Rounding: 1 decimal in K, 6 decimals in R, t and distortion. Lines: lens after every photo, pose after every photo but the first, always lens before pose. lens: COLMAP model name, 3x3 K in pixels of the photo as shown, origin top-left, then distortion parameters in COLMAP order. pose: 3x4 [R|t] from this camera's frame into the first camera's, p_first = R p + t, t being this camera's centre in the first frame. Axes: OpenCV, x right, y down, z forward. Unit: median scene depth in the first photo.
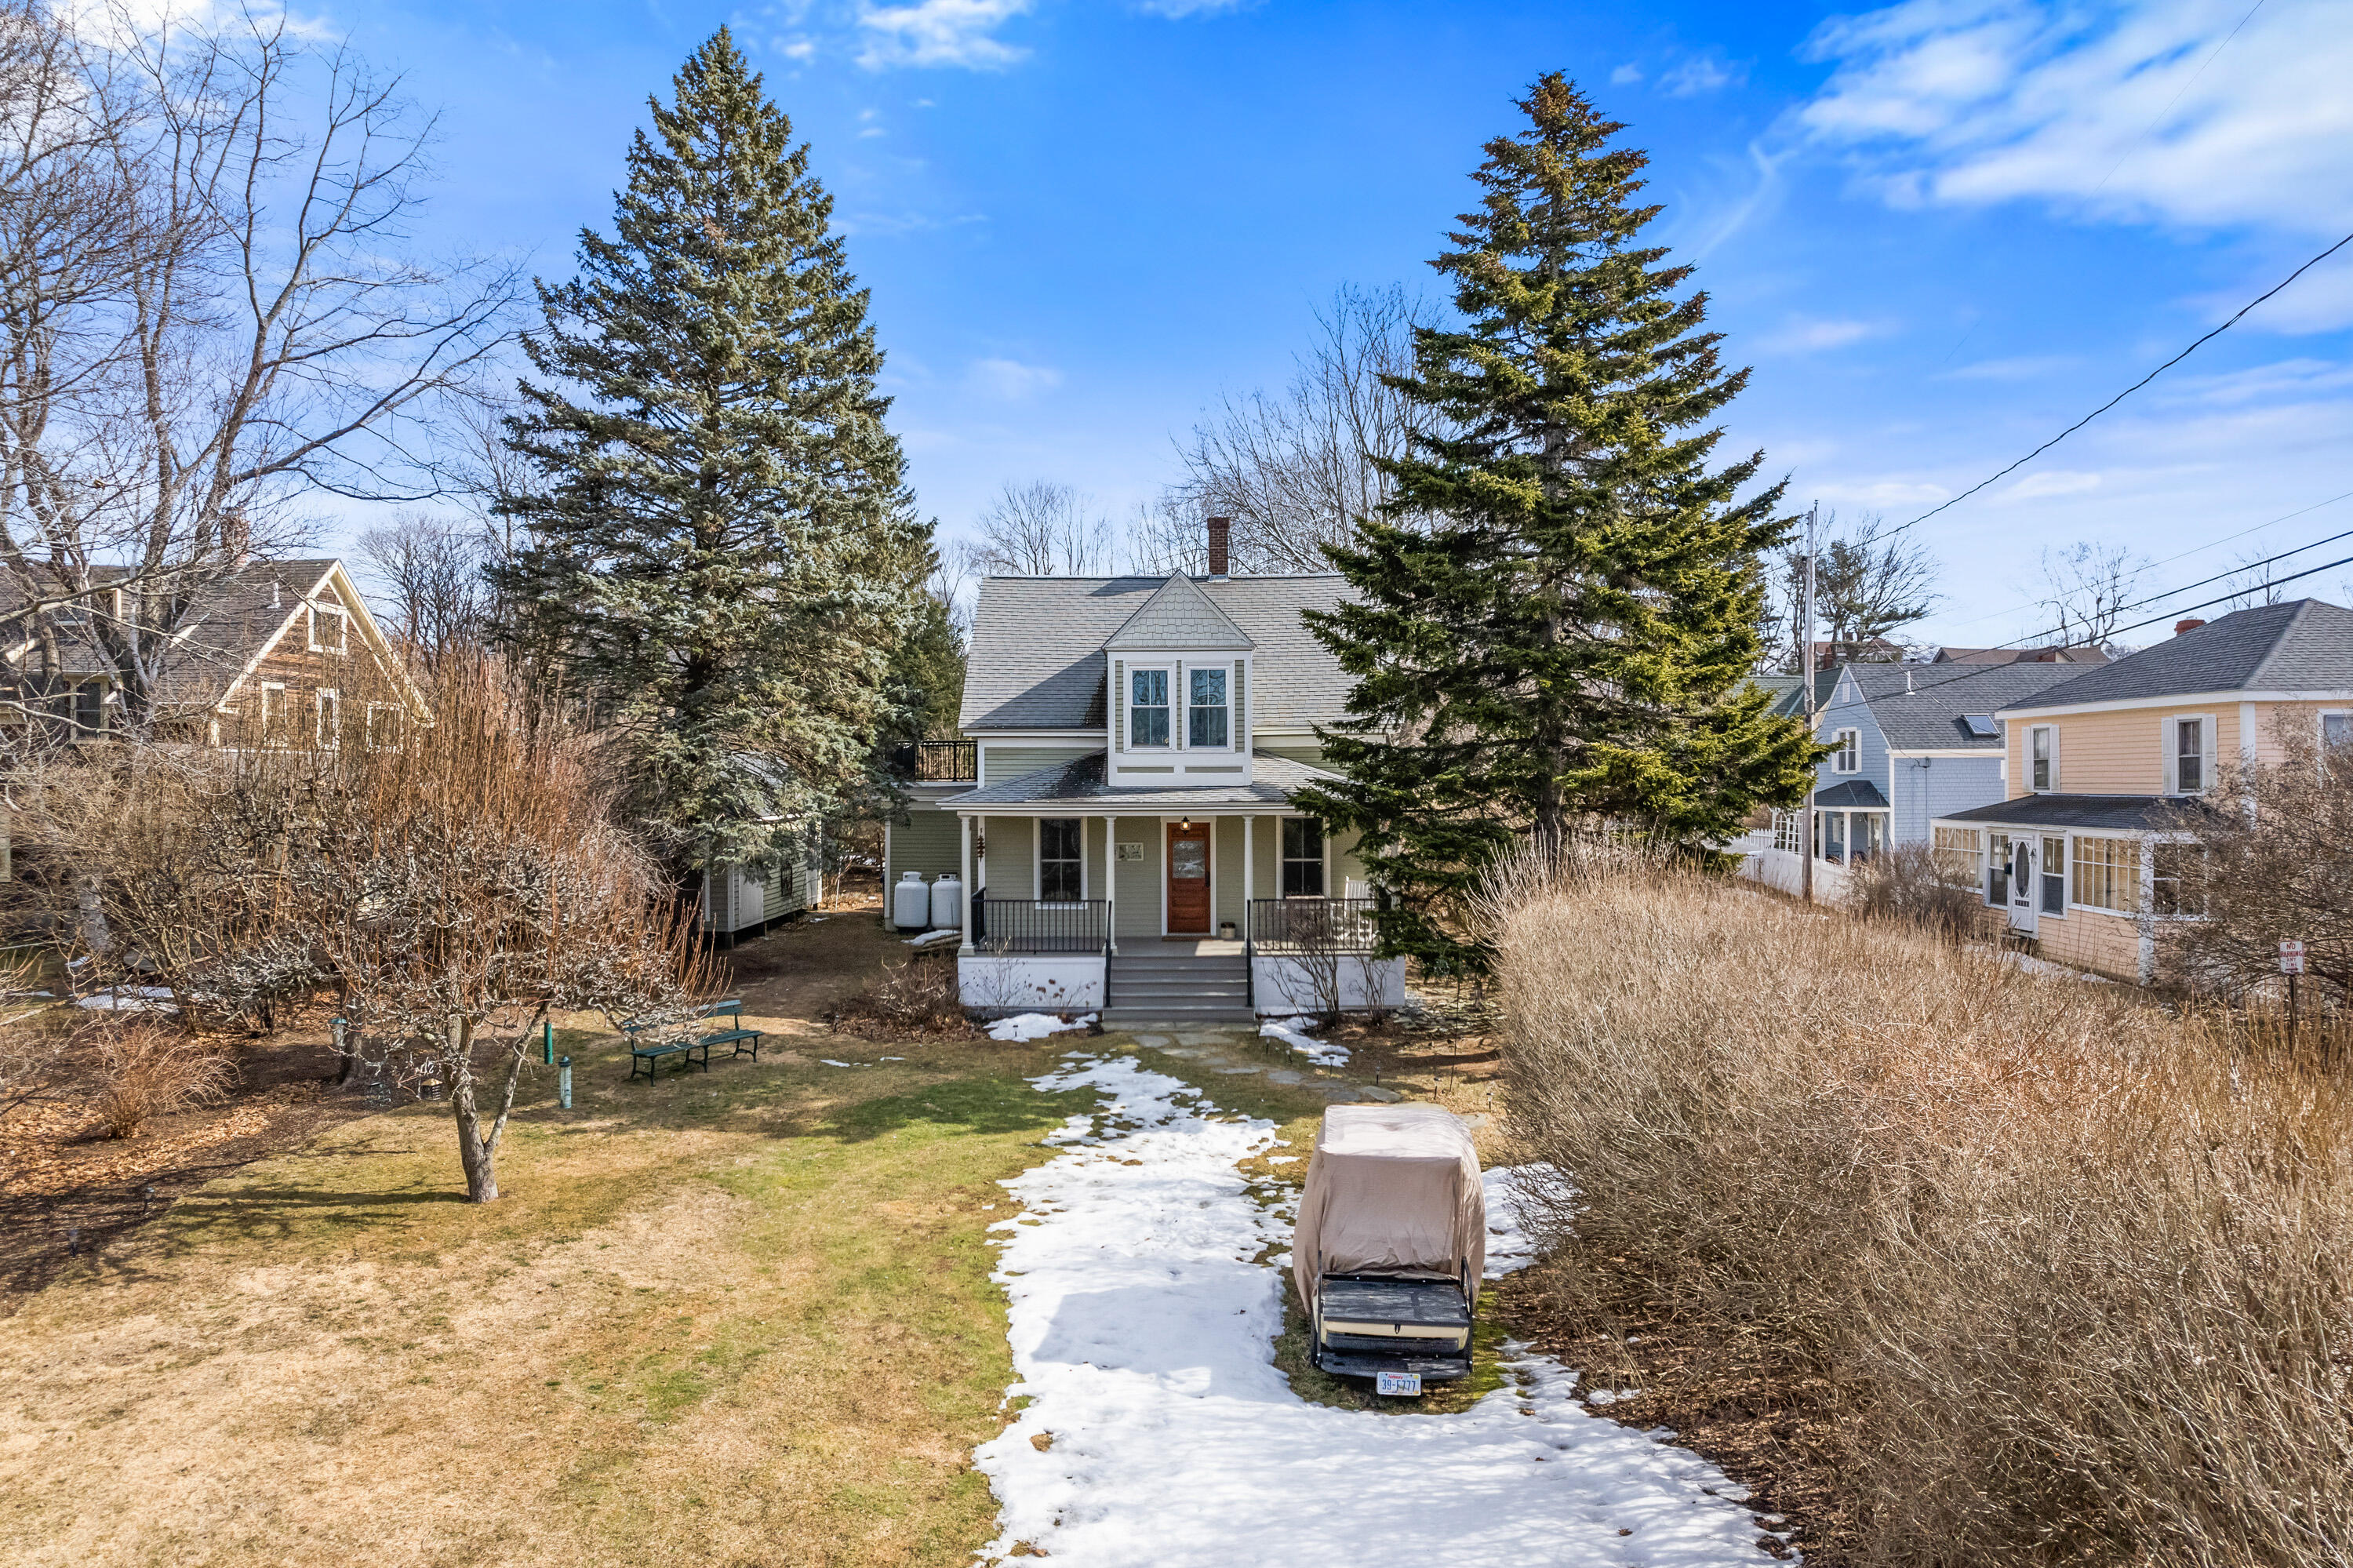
lens RADIAL K [[1511.8, 0, 1174.9], [0, 1511.8, 765.3], [0, 0, 1]] dist [-0.075677, 0.068473]
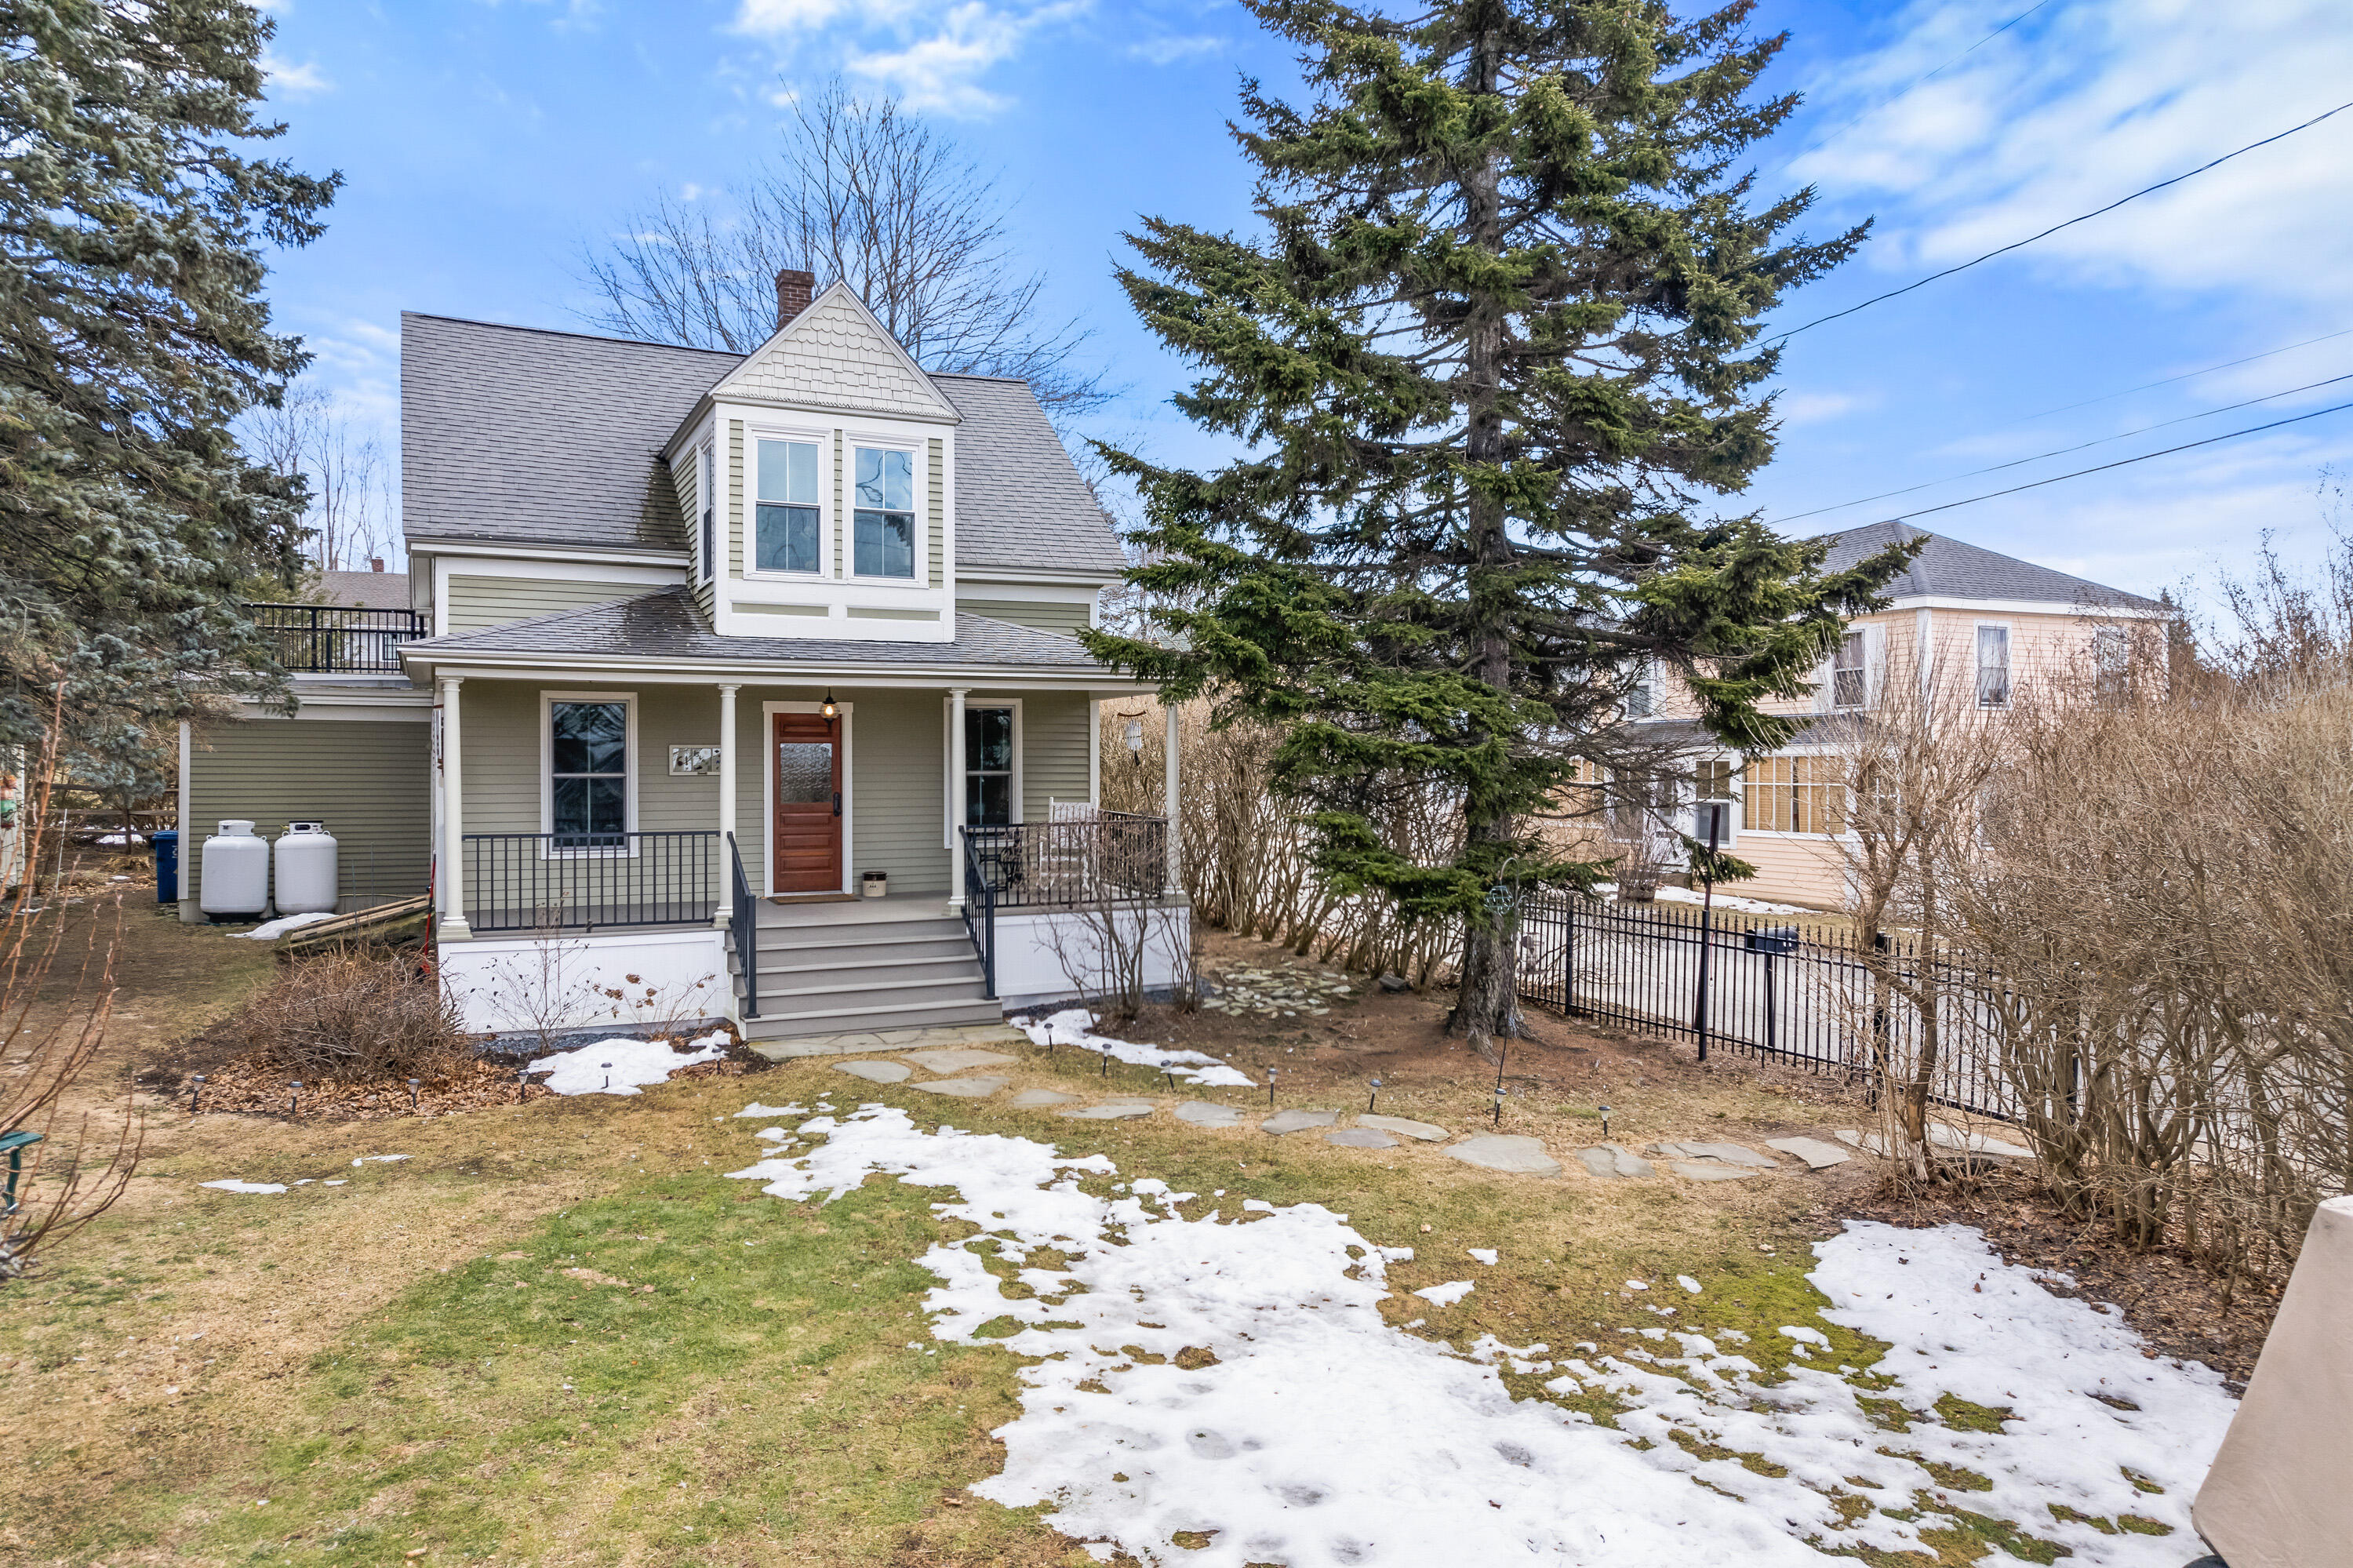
lens RADIAL K [[1511.8, 0, 1174.9], [0, 1511.8, 765.3], [0, 0, 1]] dist [-0.075677, 0.068473]
pose [[0.887973, 0.000764, 0.459894, -0.152702], [-0.002239, 0.999994, 0.002661, 0.061840], [-0.459889, -0.003393, 0.887970, 0.411704]]
